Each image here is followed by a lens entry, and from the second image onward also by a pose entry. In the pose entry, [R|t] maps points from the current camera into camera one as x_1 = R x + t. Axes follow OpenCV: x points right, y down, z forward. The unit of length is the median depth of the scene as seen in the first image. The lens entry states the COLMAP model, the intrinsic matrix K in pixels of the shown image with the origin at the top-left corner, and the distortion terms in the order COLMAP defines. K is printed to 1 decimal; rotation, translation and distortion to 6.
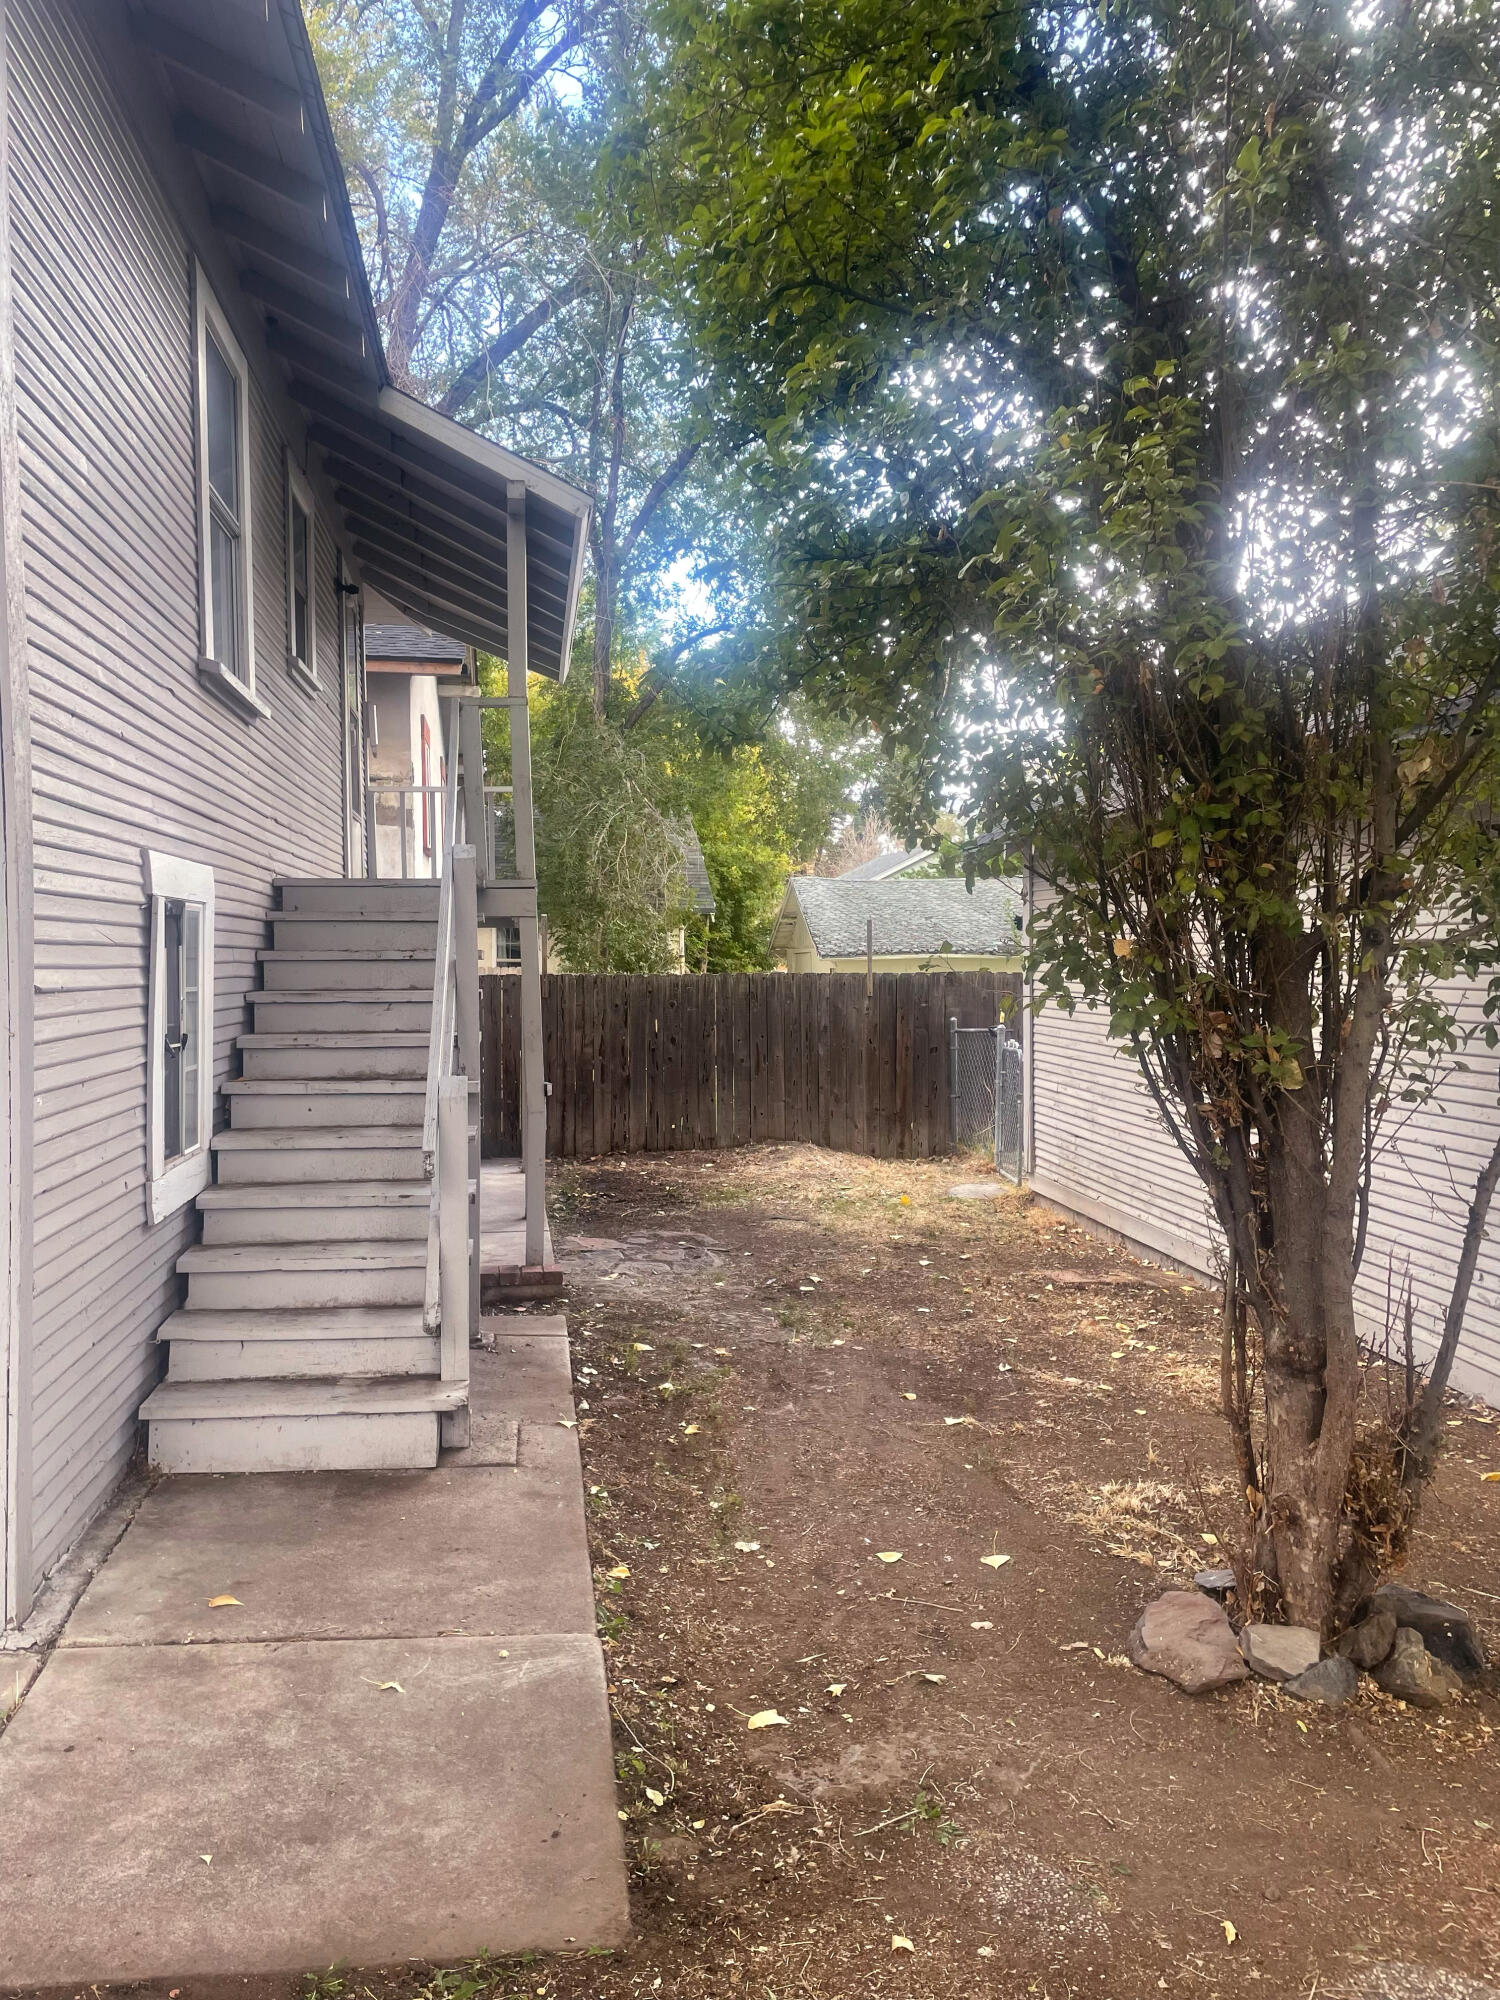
lens RADIAL K [[1517.9, 0, 750.0], [0, 1517.9, 1000.0], [0, 0, 1]] dist [0.125594, -0.141798]
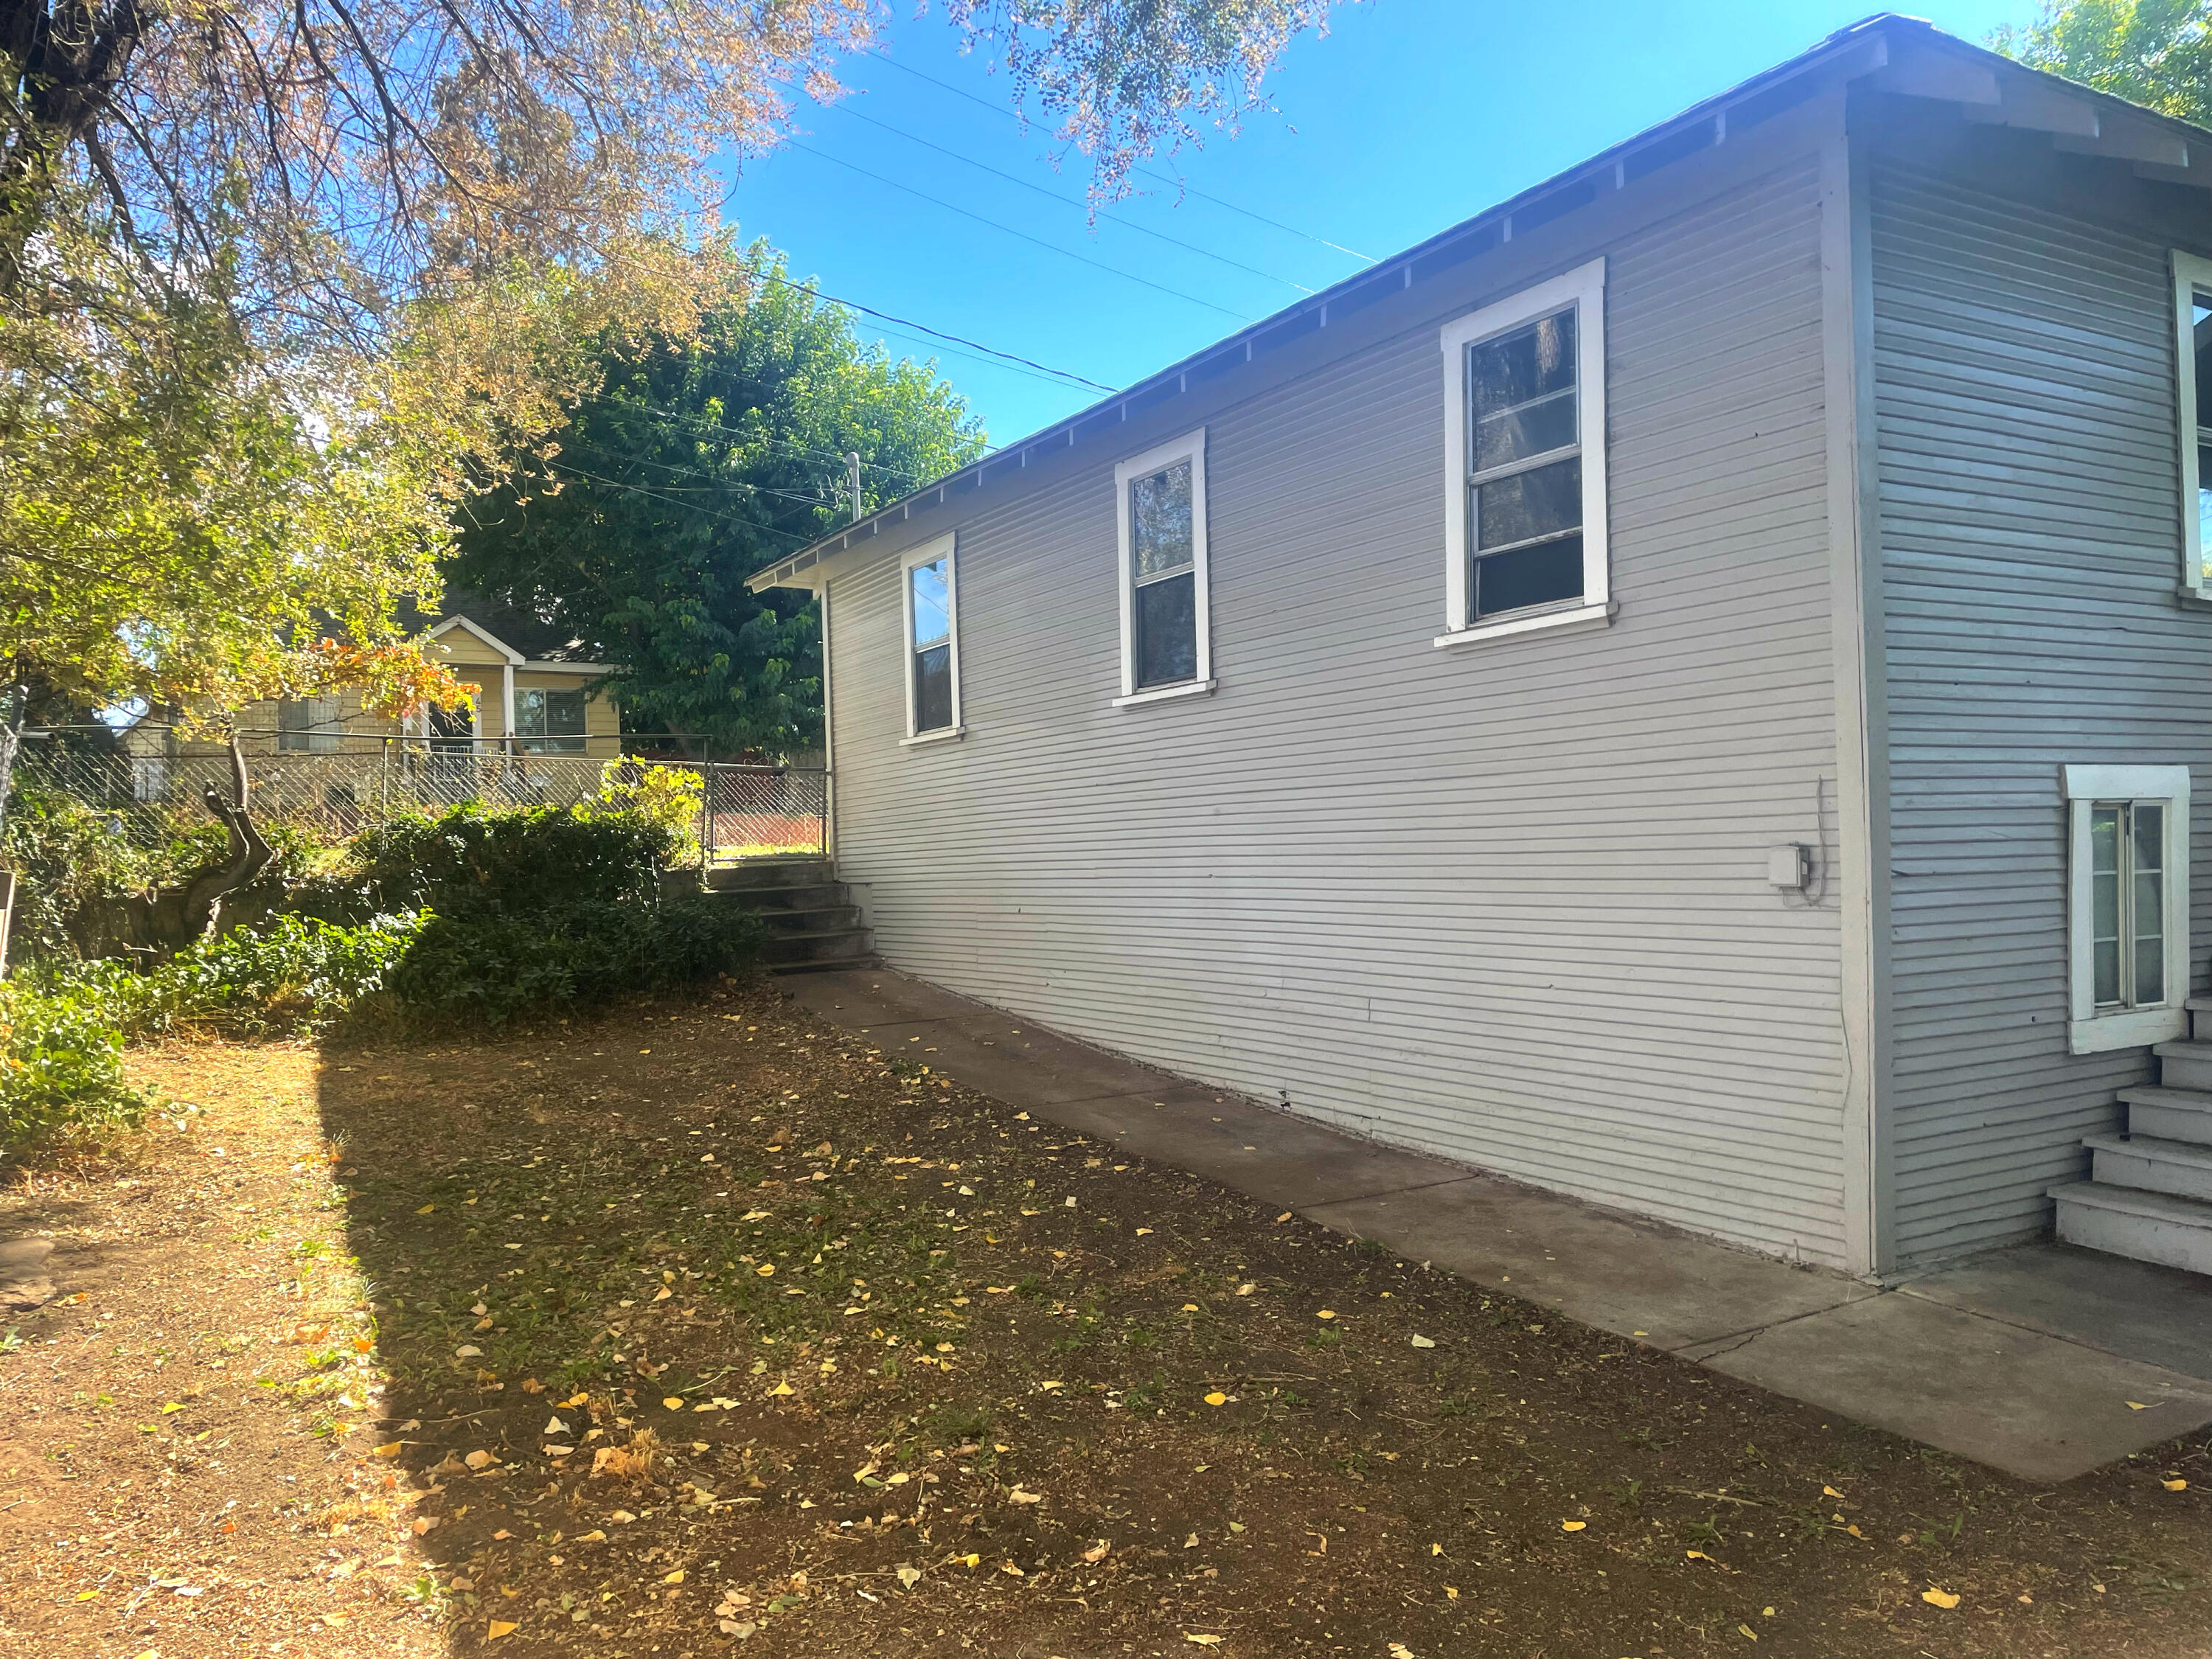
lens RADIAL K [[1678.8, 0, 1106.0], [0, 1678.8, 829.5], [0, 0, 1]] dist [0.125594, -0.141798]
pose [[0.387919, -0.014436, -0.921580, 0.678469], [-0.001612, 0.999865, -0.016341, -0.018857], [0.921692, 0.007825, 0.387844, -0.329610]]
